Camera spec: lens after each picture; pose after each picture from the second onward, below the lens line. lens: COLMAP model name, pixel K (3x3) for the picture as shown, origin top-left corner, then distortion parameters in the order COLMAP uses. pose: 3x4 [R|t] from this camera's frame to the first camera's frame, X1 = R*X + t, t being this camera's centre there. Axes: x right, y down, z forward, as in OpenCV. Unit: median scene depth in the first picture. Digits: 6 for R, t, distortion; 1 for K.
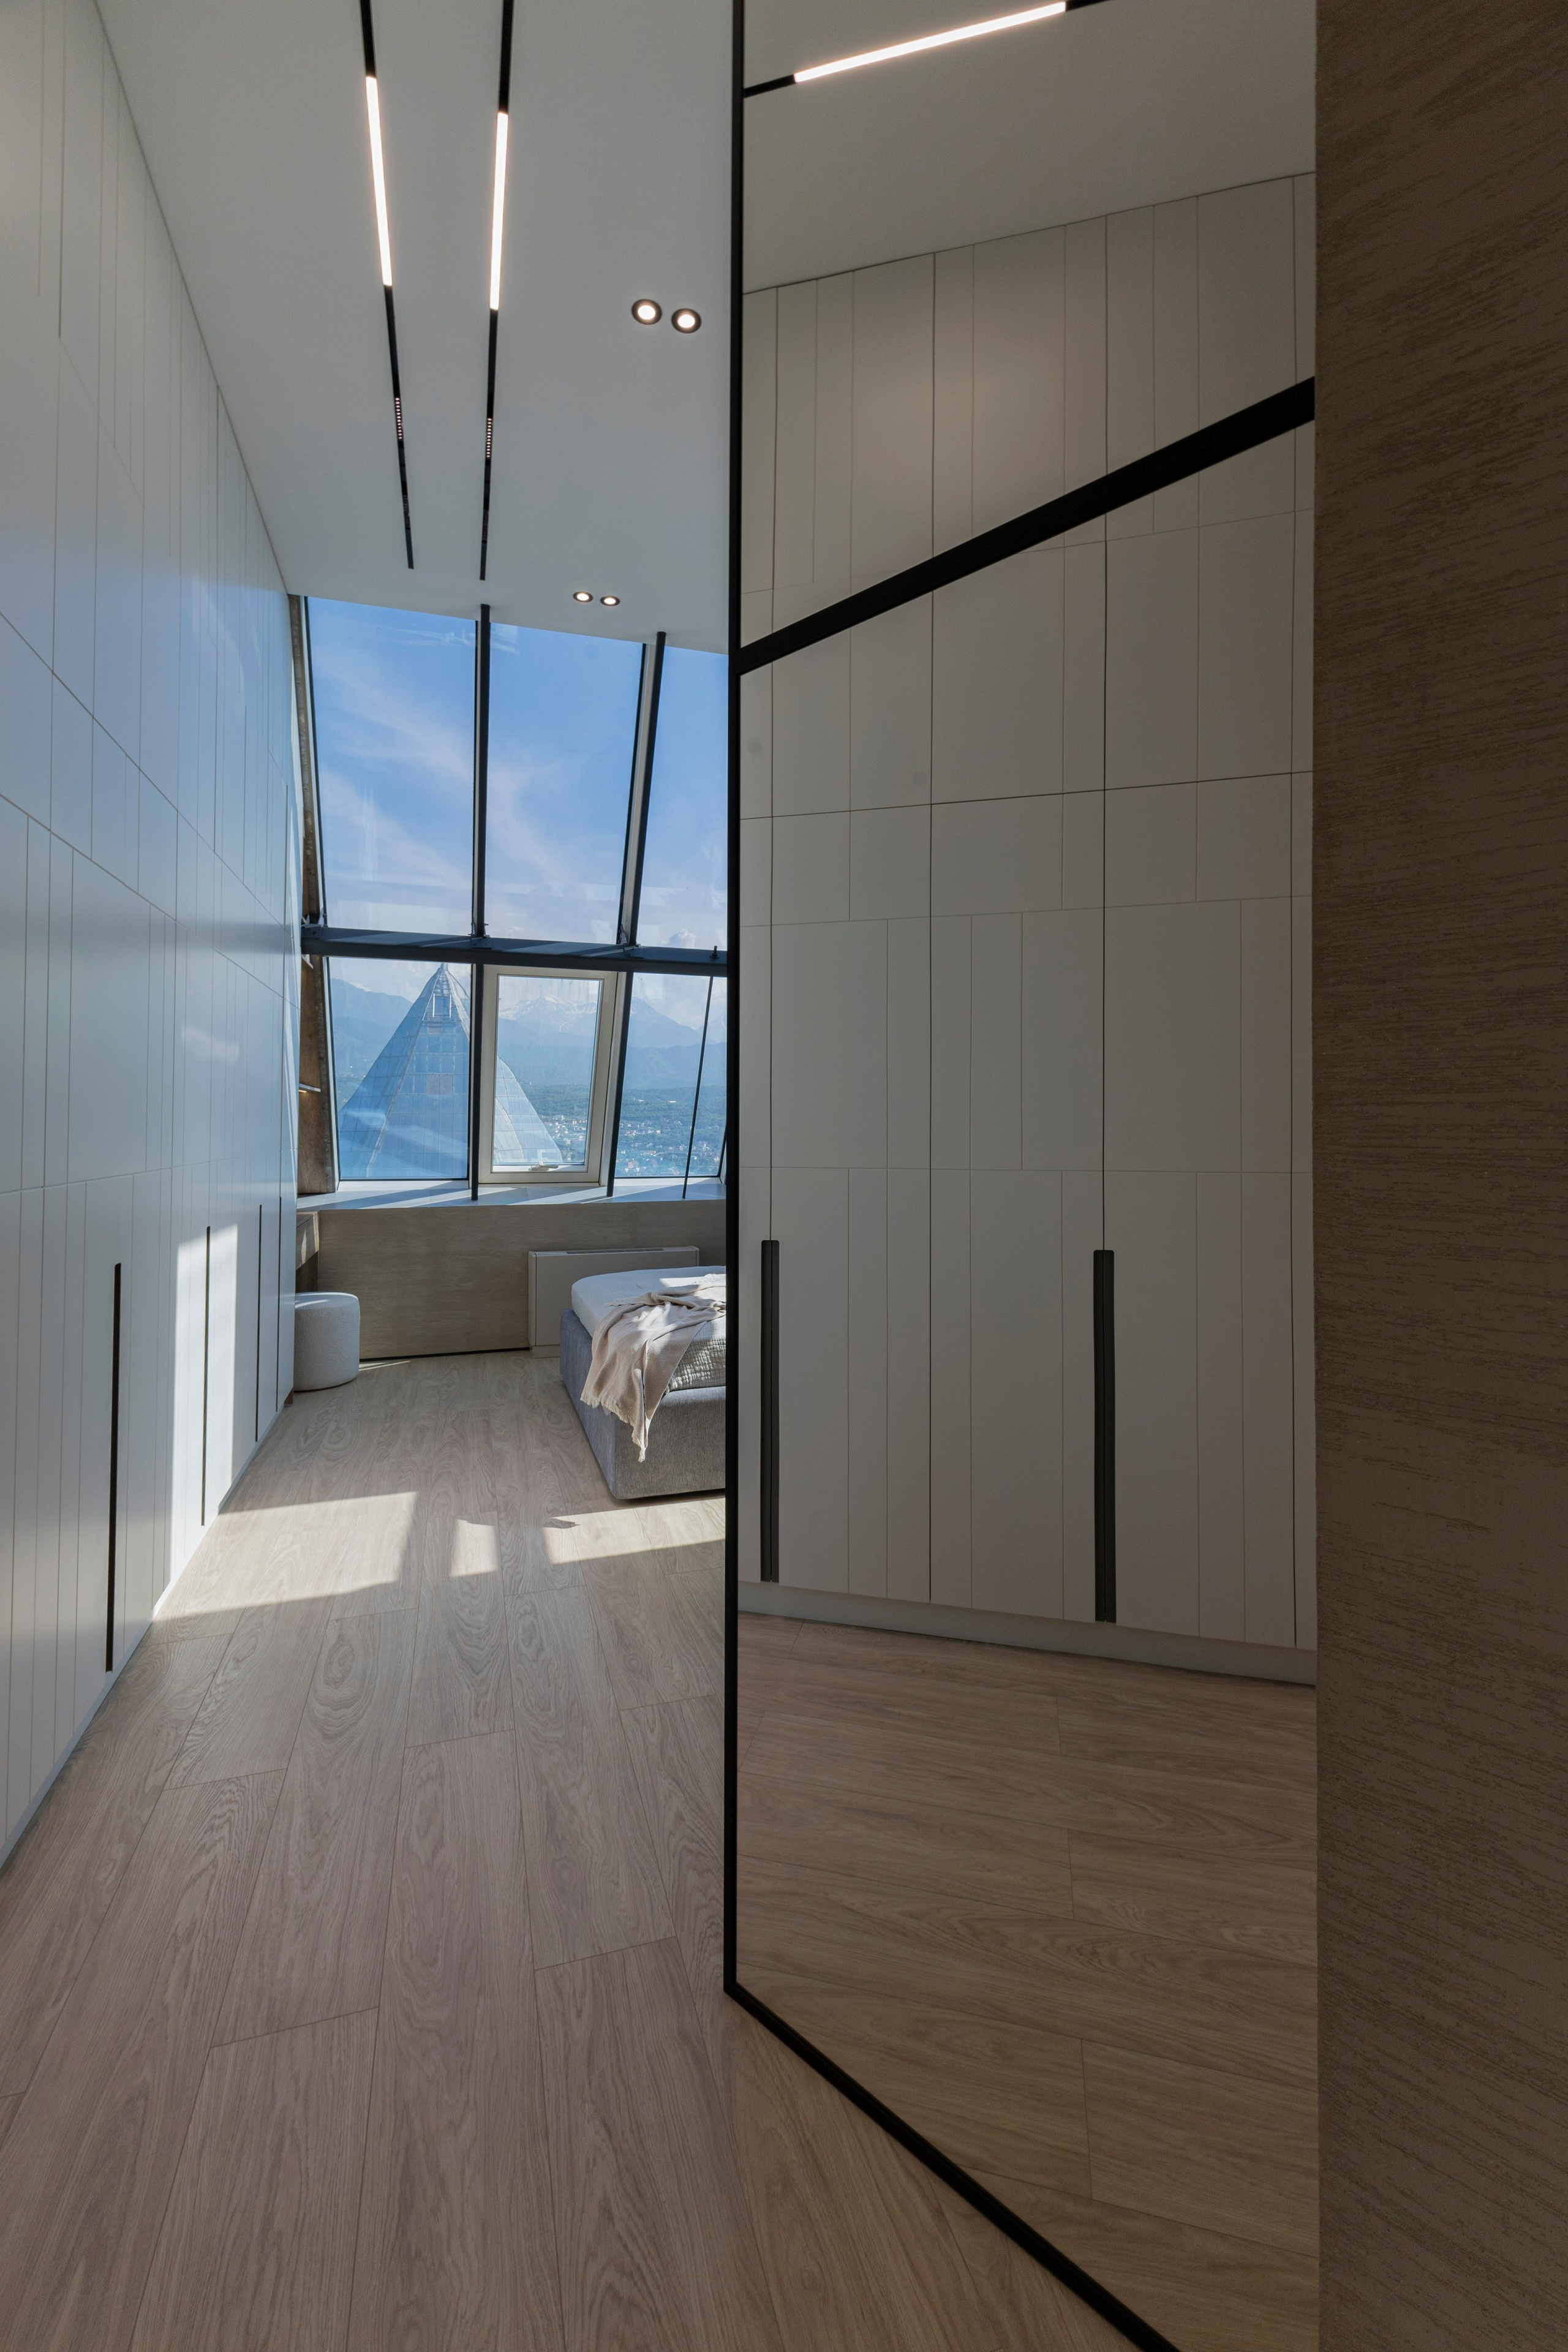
lens RADIAL K [[1013.5, 0, 804.1], [0, 1013.5, 1097.2], [0, 0, 1]] dist [0.005312, -0.003448]
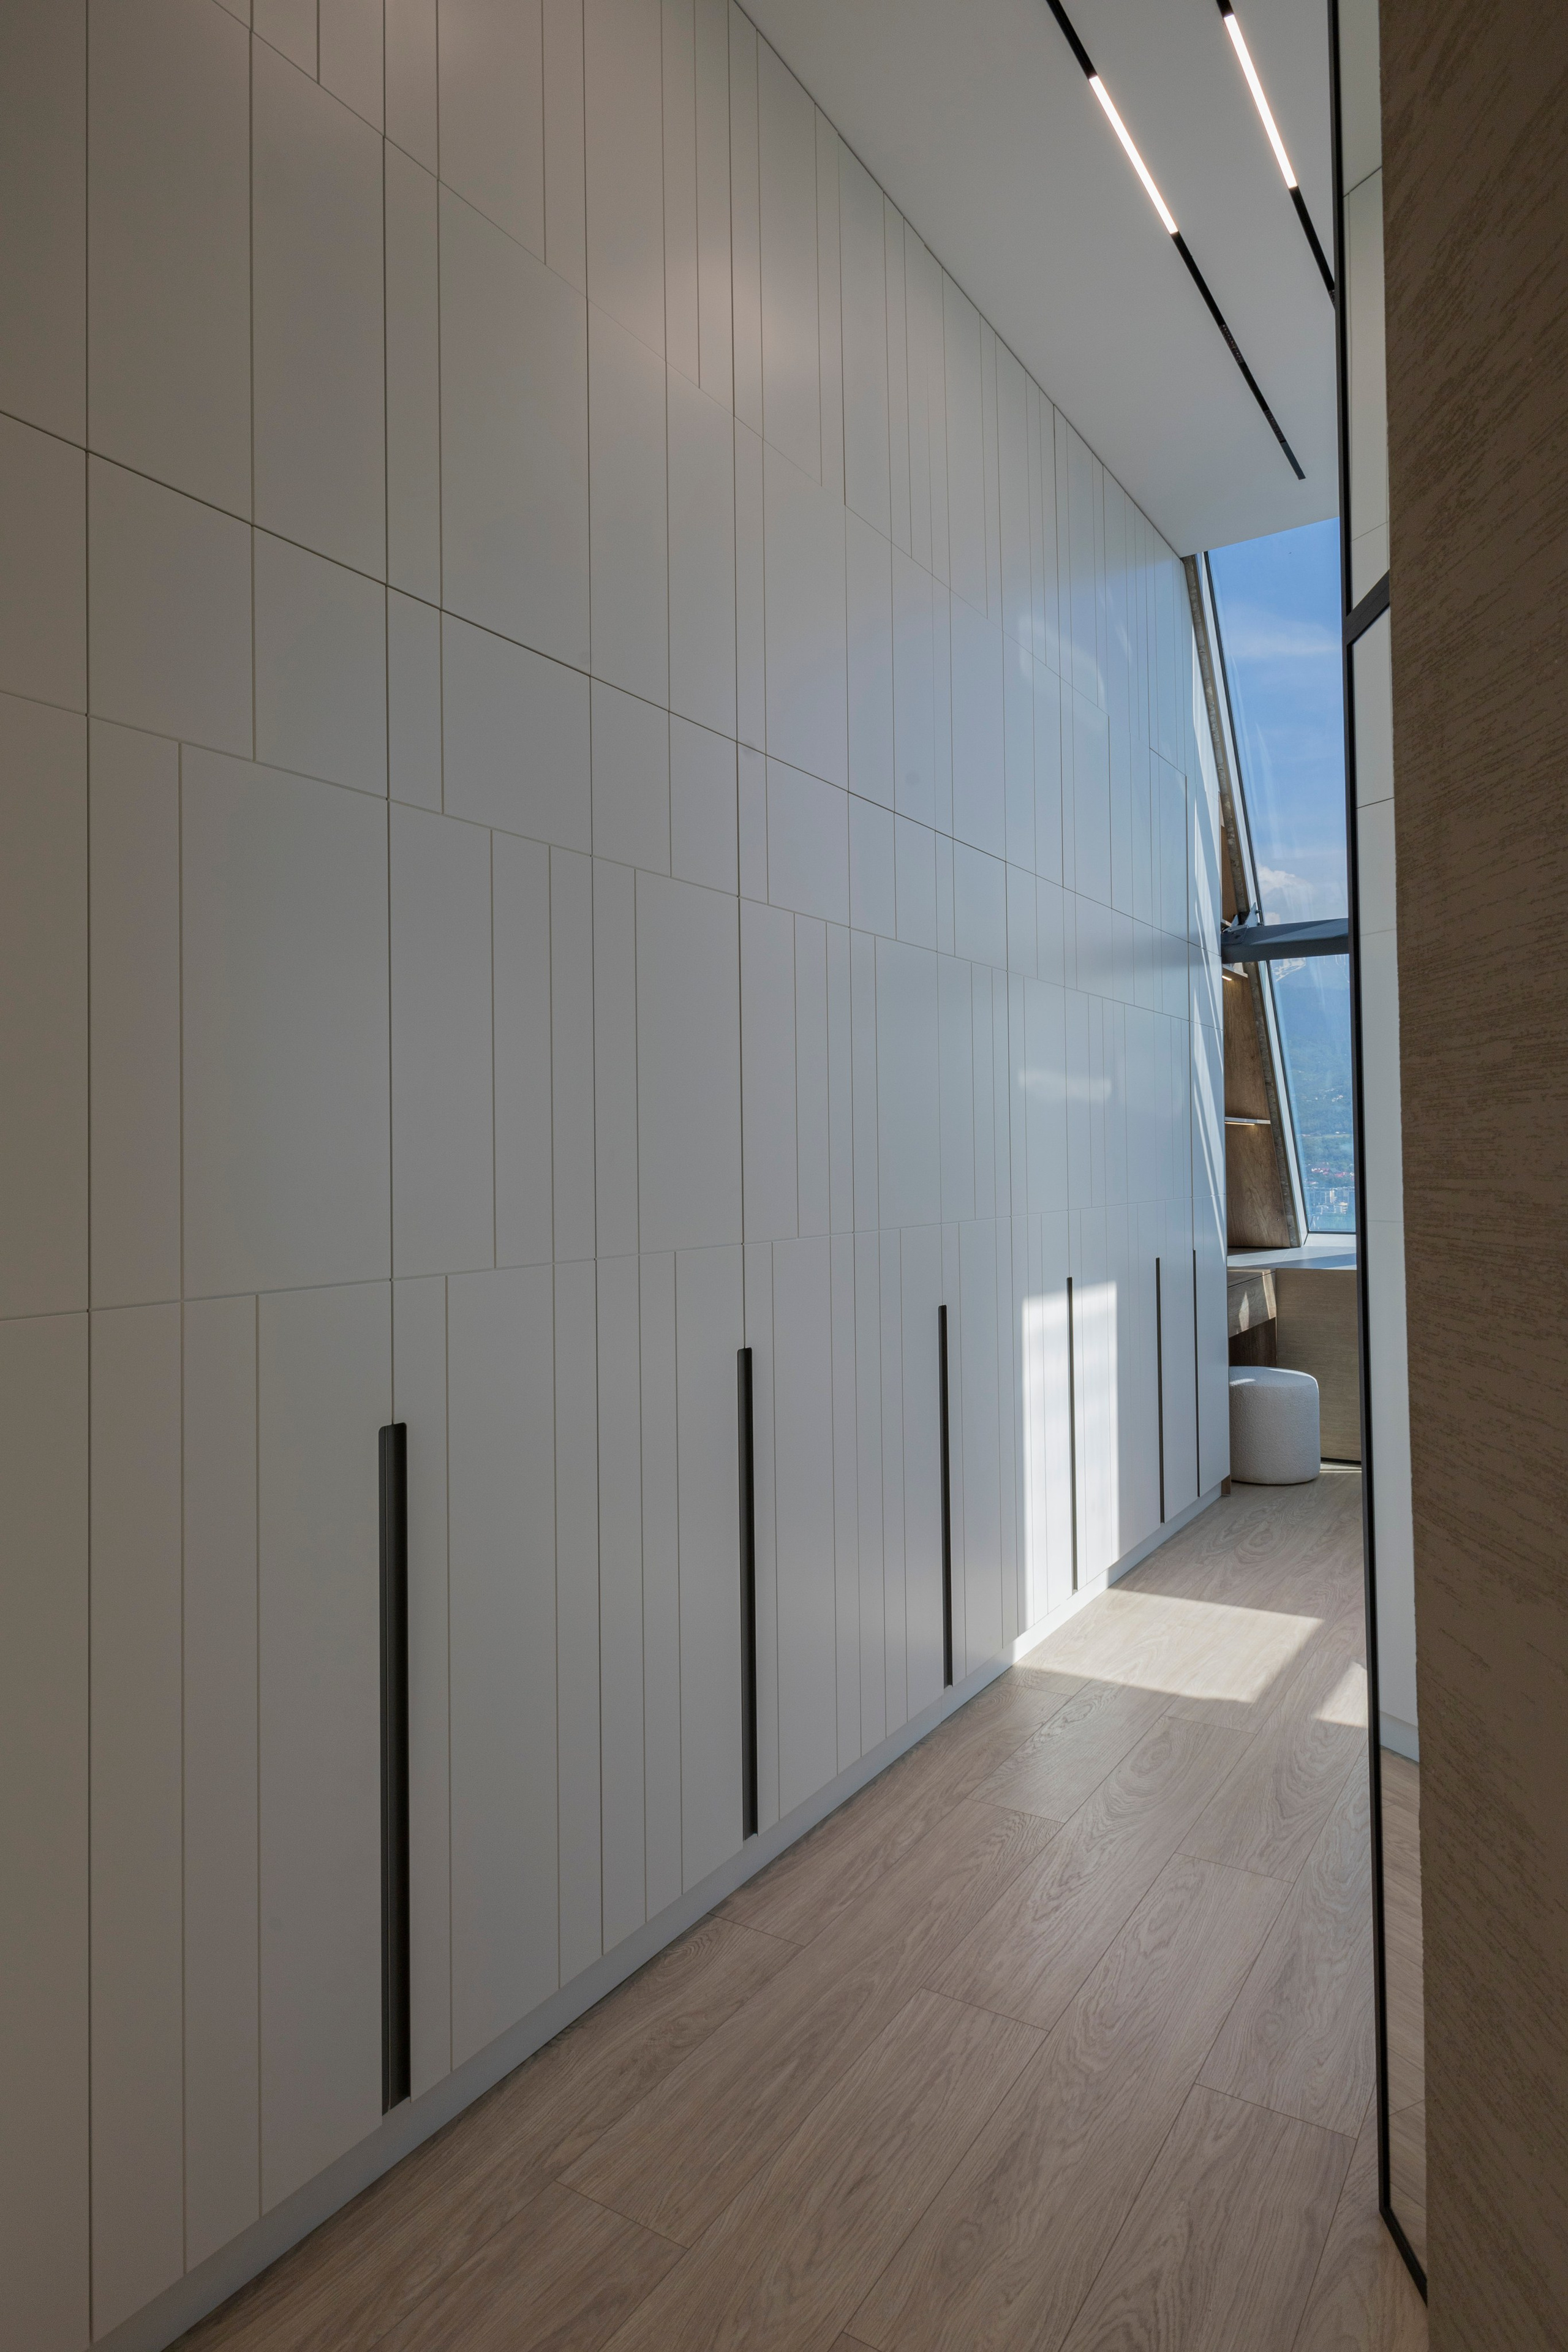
lens RADIAL K [[1428.1, 0, 793.6], [0, 1428.1, 1152.1], [0, 0, 1]] dist [-0.023153, 0.001263]
pose [[0.635198, -0.009663, -0.772289, 0.280209], [0.032712, 0.999361, 0.014401, -0.021592], [0.771656, -0.034411, 0.635108, -0.051714]]
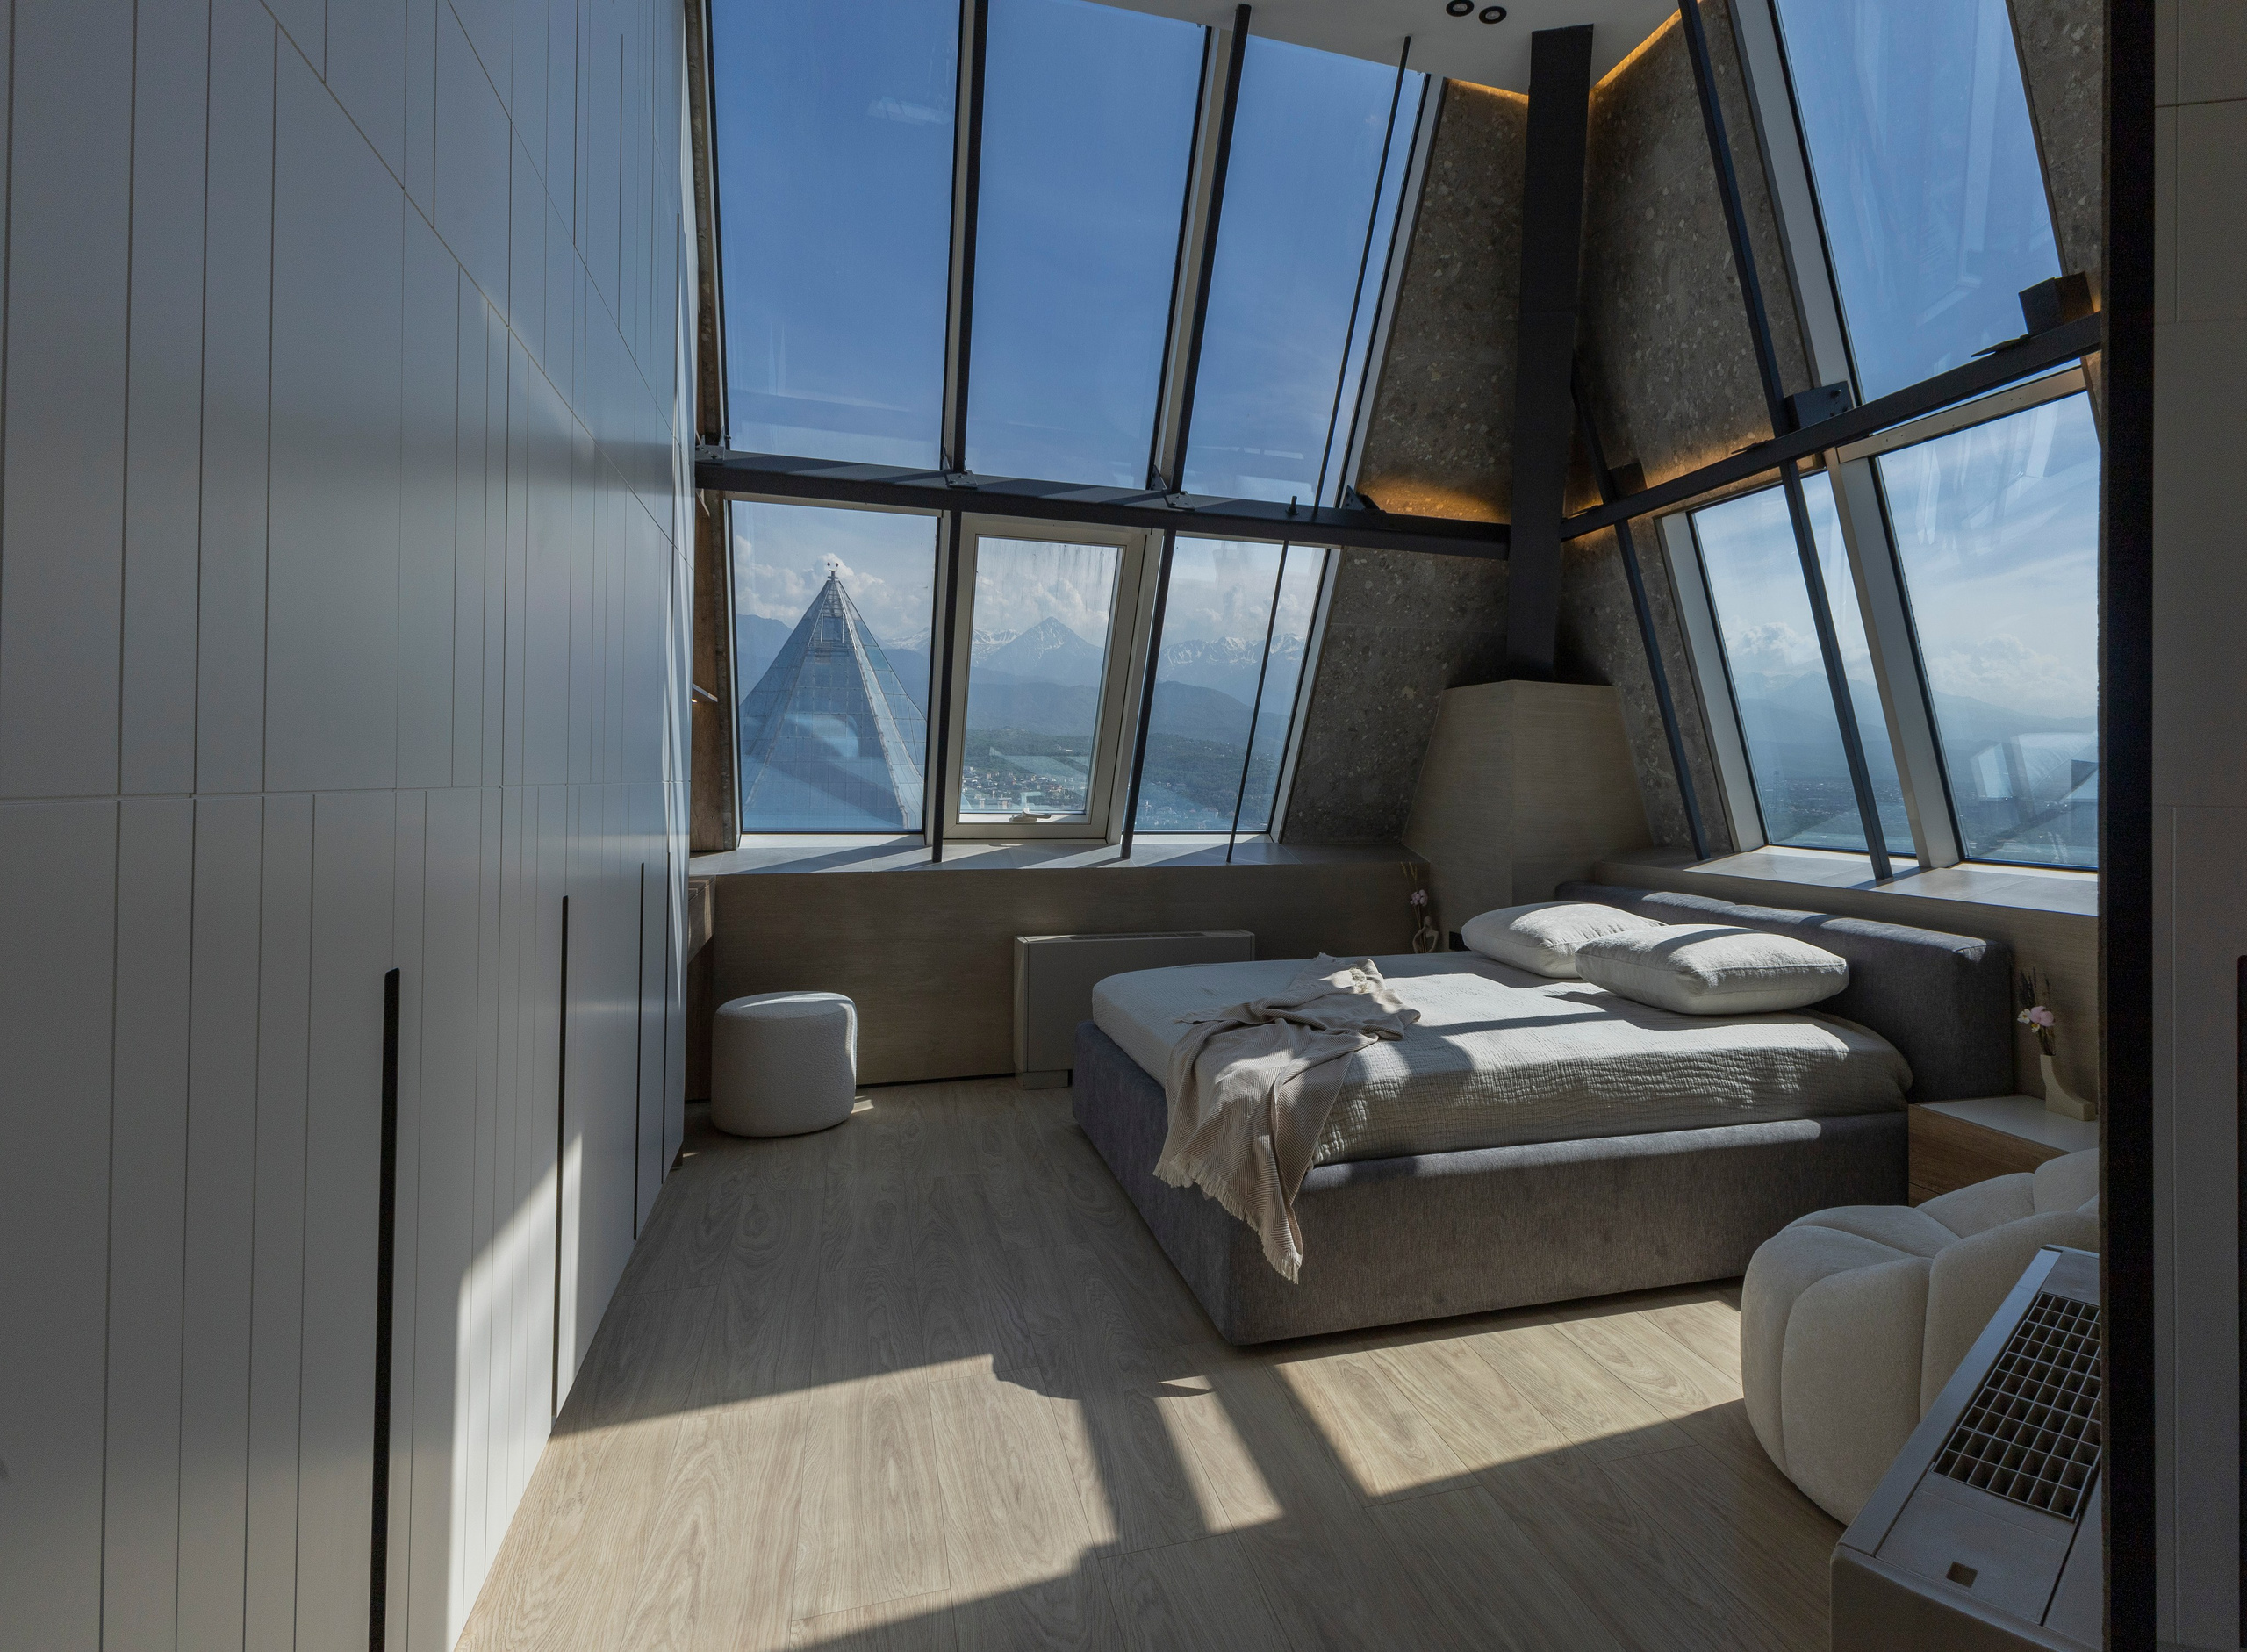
lens RADIAL K [[1205.6, 0, 1298.4], [0, 1205.6, 765.1], [0, 0, 1]] dist [0.015830, -0.004205]
pose [[0.999405, 0.010365, 0.032894, -0.198076], [-0.010836, 0.999841, 0.014189, 0.037426], [-0.032742, -0.014537, 0.999358, 0.308022]]
